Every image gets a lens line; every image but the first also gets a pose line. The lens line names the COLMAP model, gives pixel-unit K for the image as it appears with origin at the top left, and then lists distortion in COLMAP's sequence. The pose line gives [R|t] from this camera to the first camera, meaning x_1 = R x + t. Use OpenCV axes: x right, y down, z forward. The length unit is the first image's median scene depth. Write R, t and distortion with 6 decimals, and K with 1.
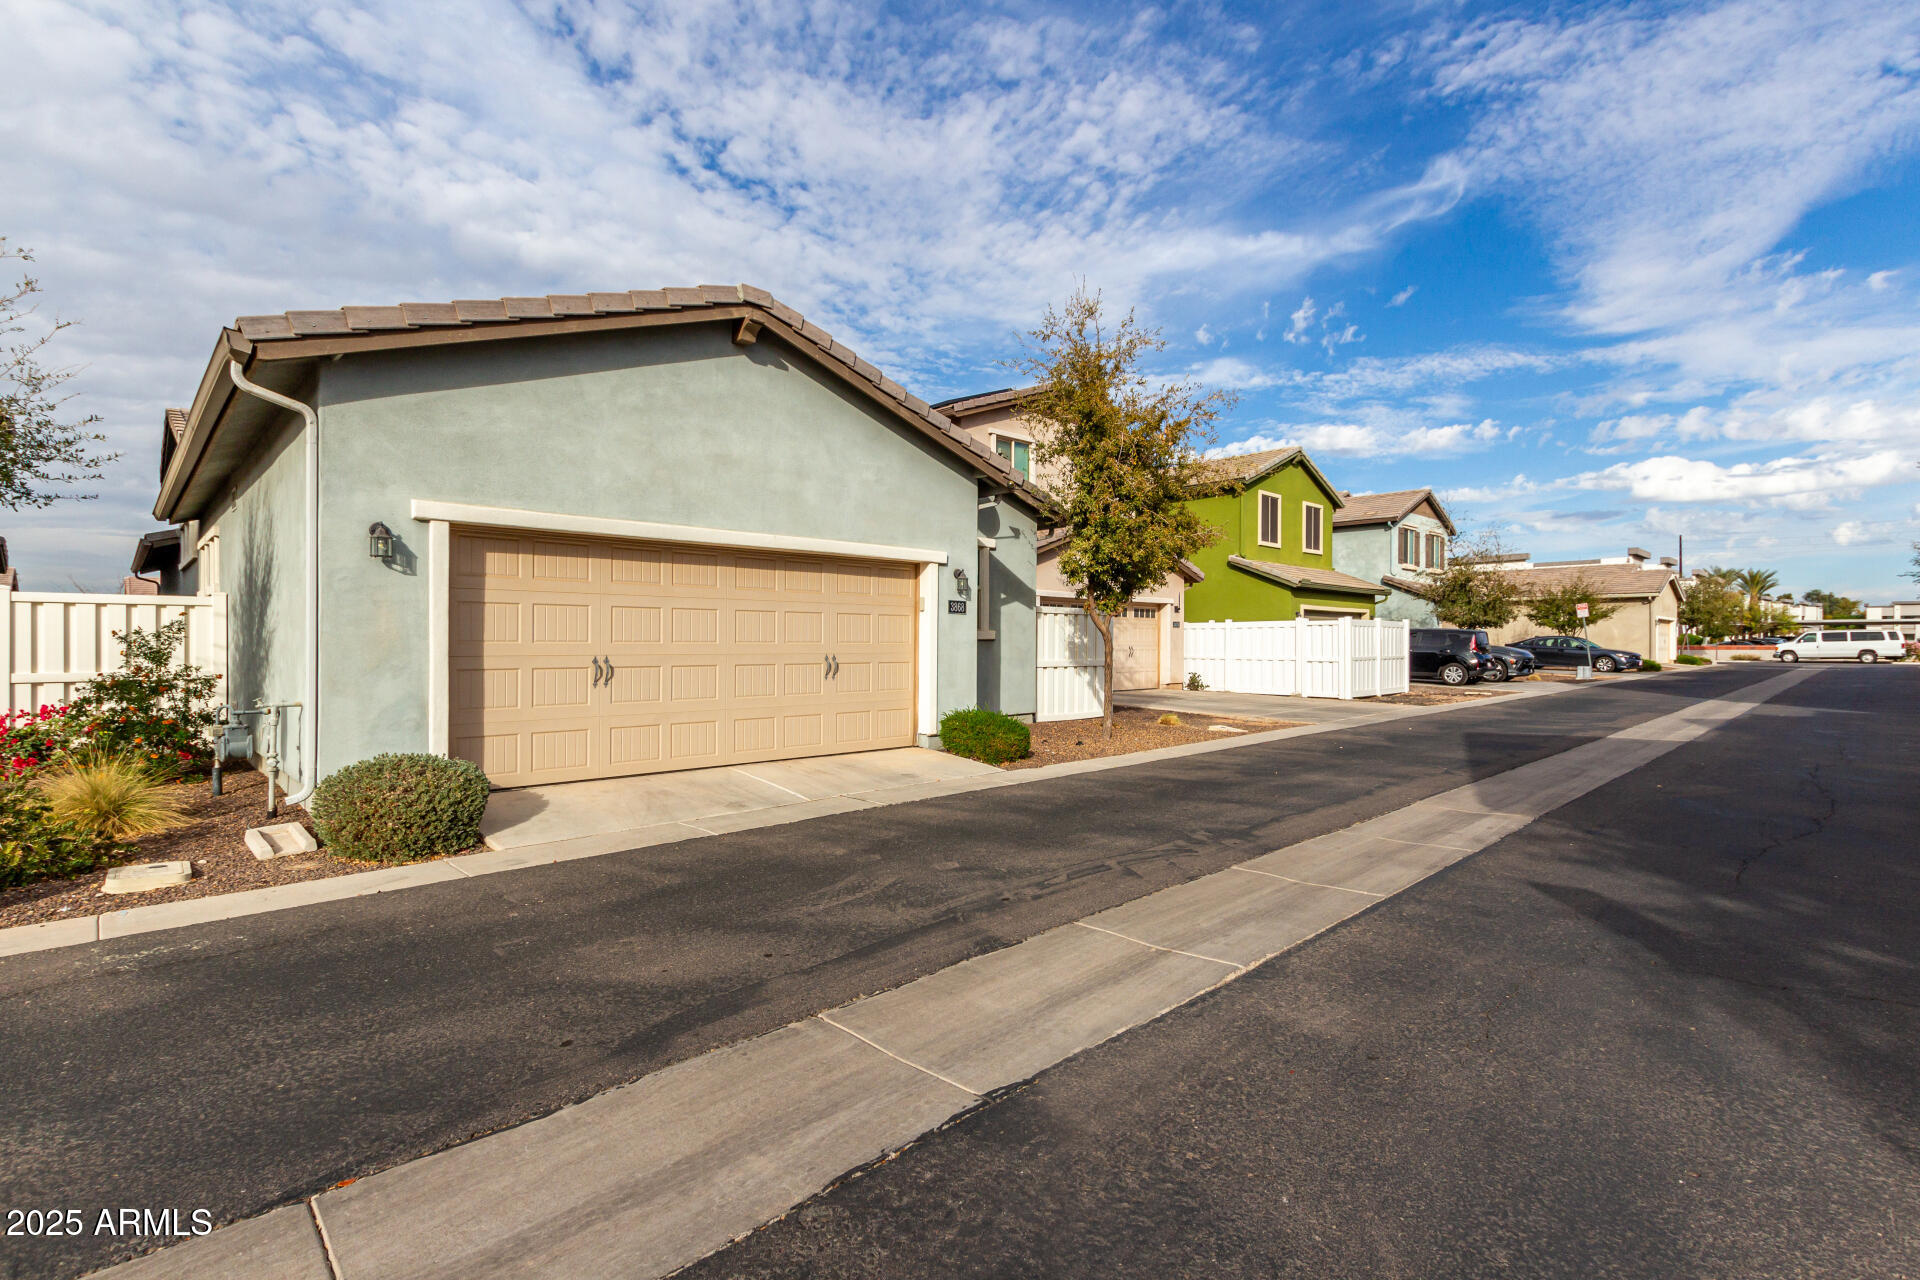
lens RADIAL K [[927.4, 0, 950.8], [0, 927.4, 653.4], [0, 0, 1]] dist [0.021613, -0.009040]
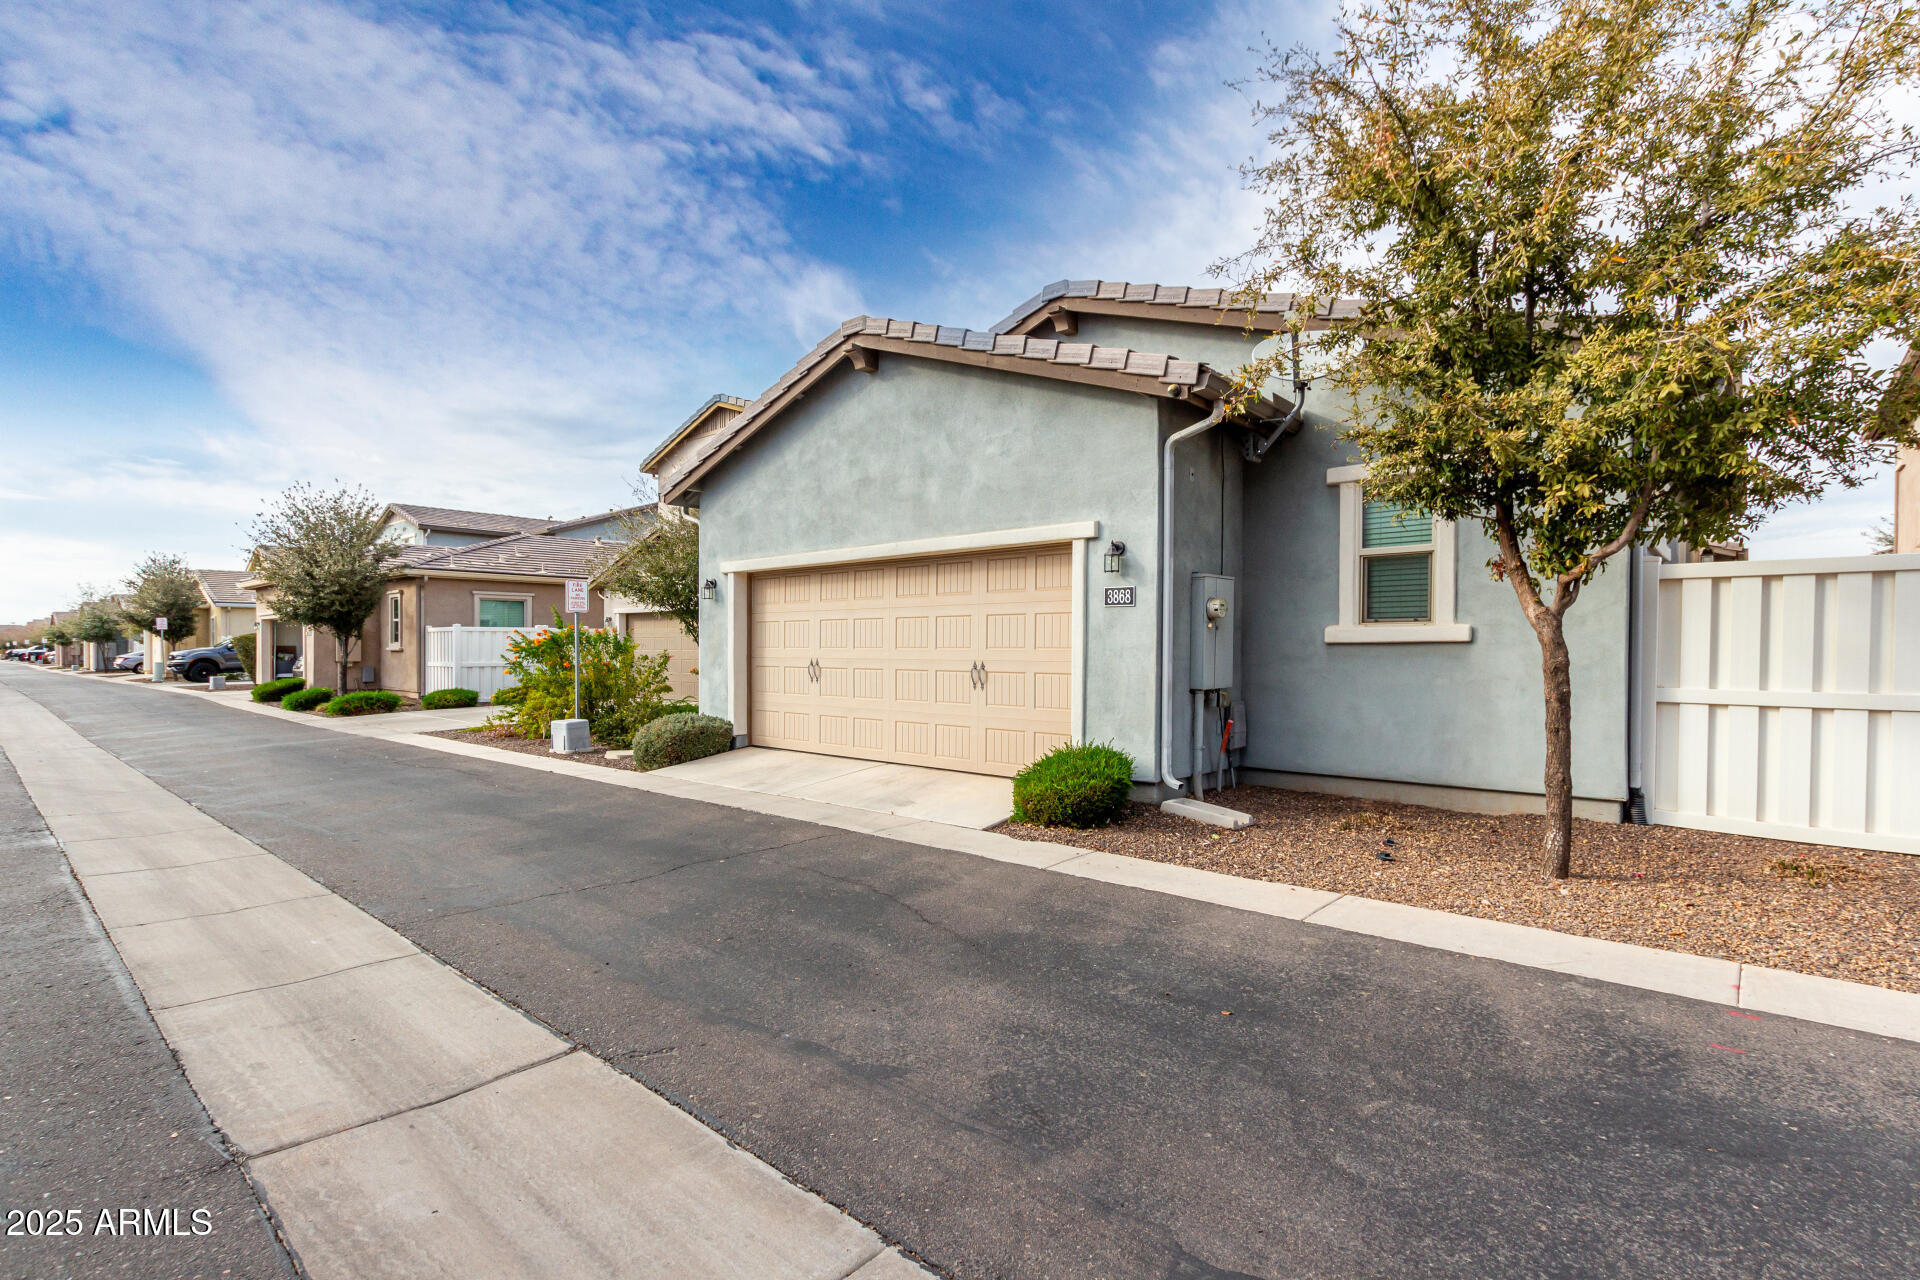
lens RADIAL K [[888.4, 0, 942.3], [0, 888.4, 649.3], [0, 0, 1]] dist [0.004120, -0.000642]
pose [[0.068272, -0.002075, -0.997665, 0.965839], [-0.009411, 0.999952, -0.002723, -0.010208], [0.997622, 0.009575, 0.068249, 1.218132]]
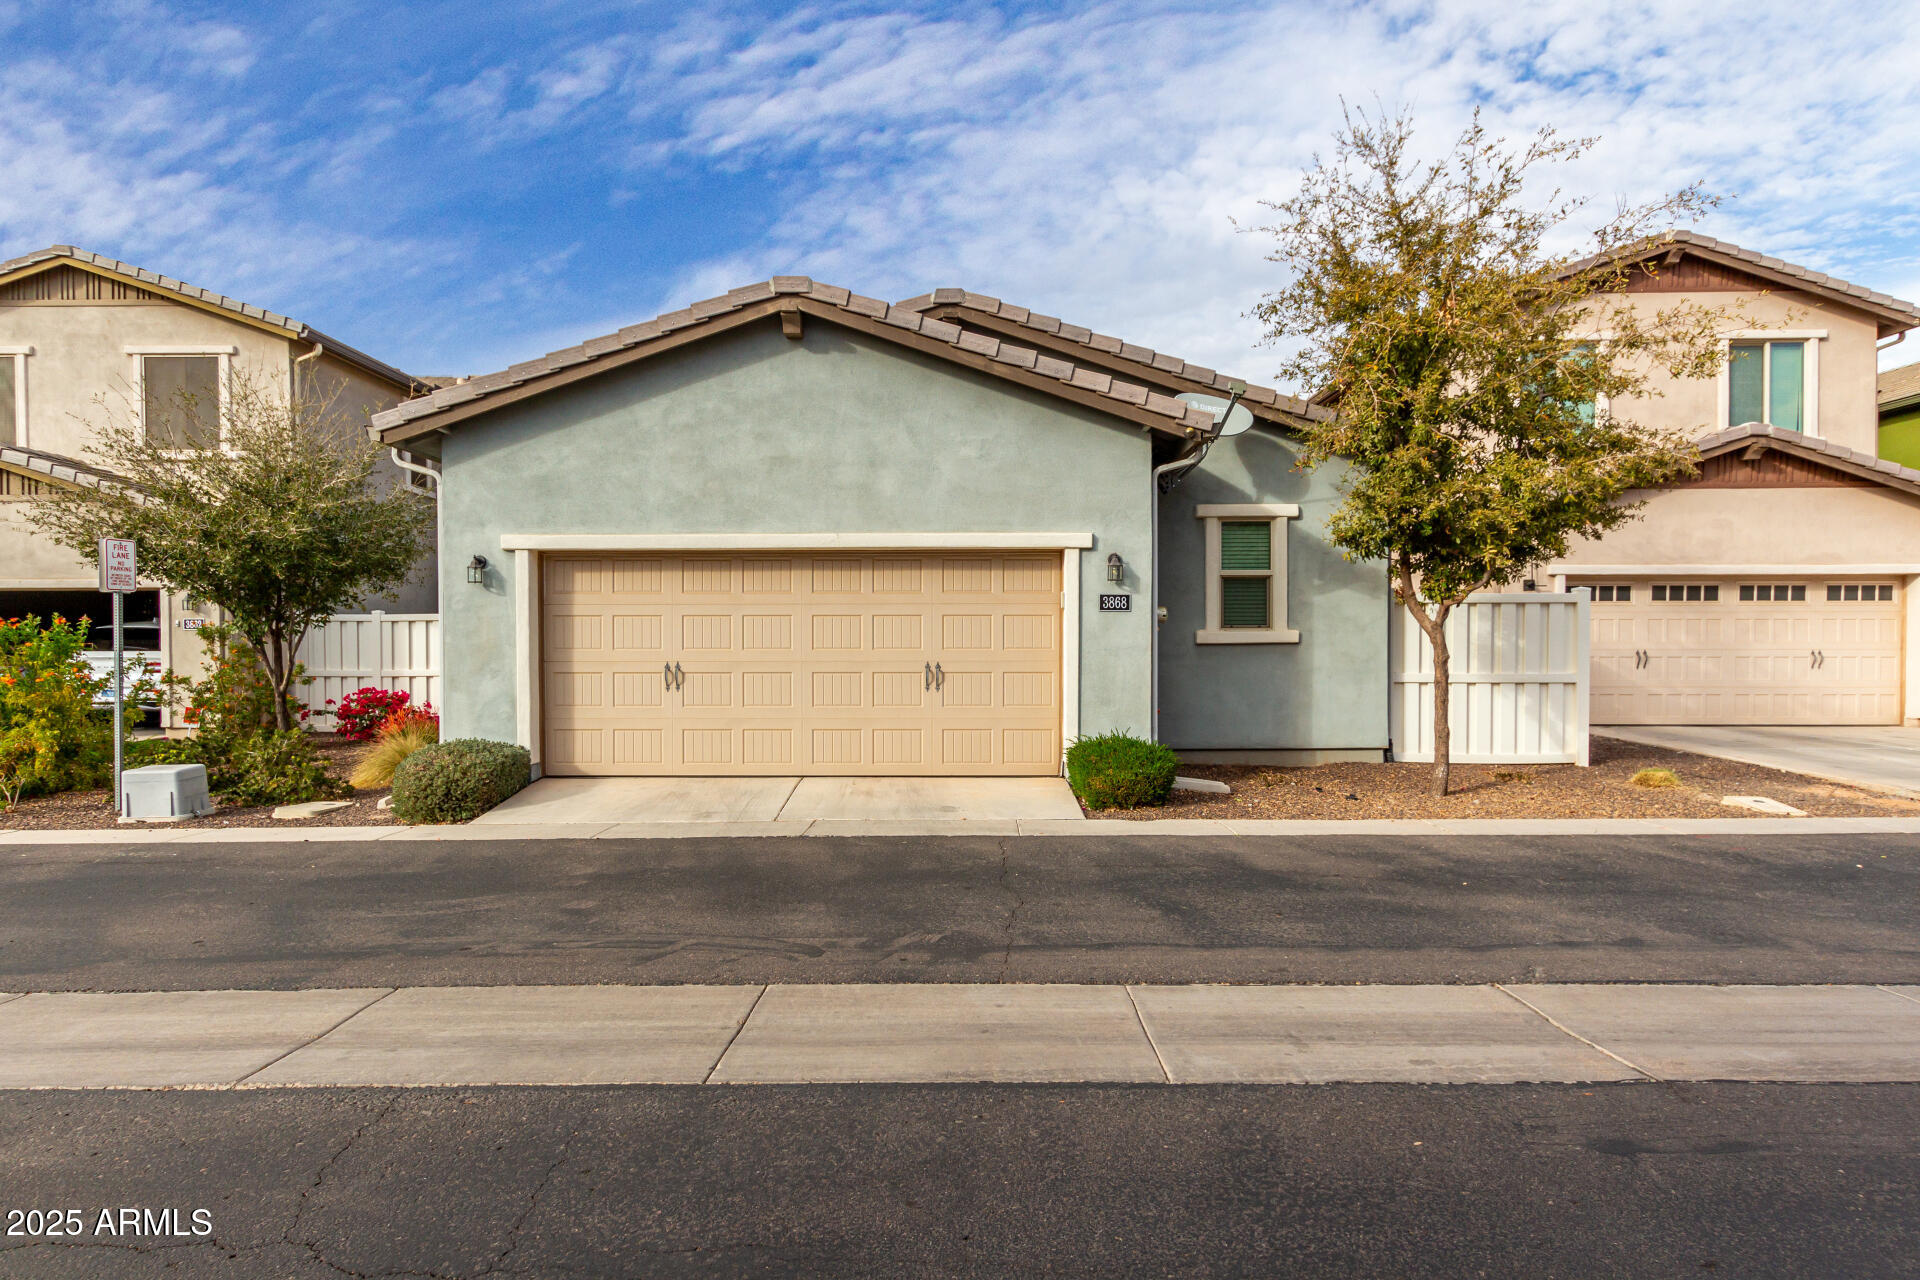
lens RADIAL K [[977.7, 0, 927.6], [0, 977.7, 655.7], [0, 0, 1]] dist [0.007384, 0.000052]
pose [[0.703260, 0.003989, -0.710921, 0.706722], [-0.003698, 0.999991, 0.001953, -0.008365], [0.710923, 0.001256, 0.703269, 0.464337]]
